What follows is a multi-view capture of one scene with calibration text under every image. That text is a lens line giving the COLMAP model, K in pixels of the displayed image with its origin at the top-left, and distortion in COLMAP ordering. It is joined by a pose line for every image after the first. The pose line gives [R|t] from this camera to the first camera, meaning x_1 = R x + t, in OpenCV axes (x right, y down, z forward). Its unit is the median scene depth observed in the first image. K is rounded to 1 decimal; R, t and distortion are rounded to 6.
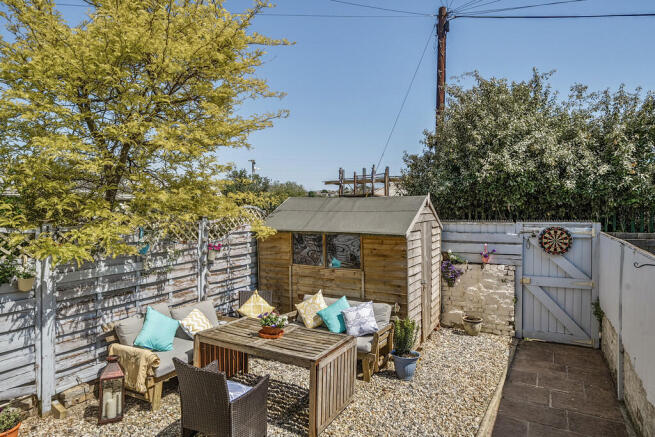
lens RADIAL K [[387.3, 0, 315.2], [0, 387.3, 220.0], [0, 0, 1]] dist [0.001193, -0.000273]
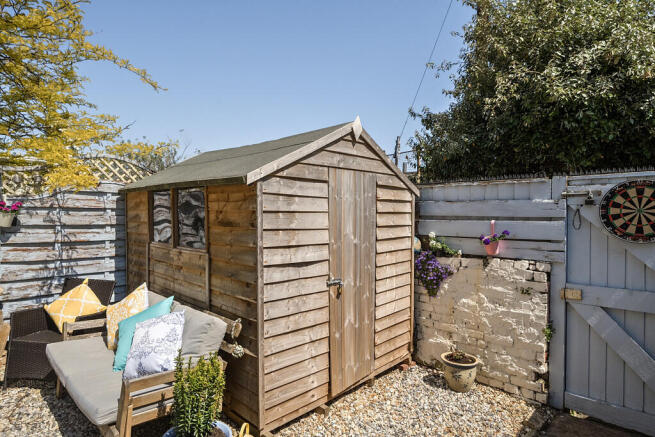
lens RADIAL K [[362.8, 0, 316.2], [0, 362.8, 216.1], [0, 0, 1]] dist [0.000697, 0.000269]
pose [[0.968143, 0.018908, -0.249683, 0.400052], [-0.024700, 0.999493, -0.020083, 0.087413], [0.249176, 0.025611, 0.968119, 0.548231]]
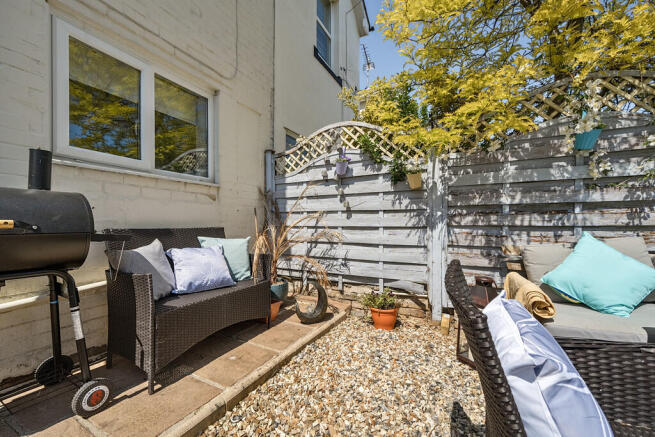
lens RADIAL K [[268.9, 0, 325.2], [0, 268.9, 222.7], [0, 0, 1]] dist [-0.001394, -0.000249]
pose [[0.065252, 0.013368, -0.997779, -0.036458], [-0.028577, 0.999525, 0.011523, 0.177544], [0.997460, 0.027762, 0.065603, 0.471364]]
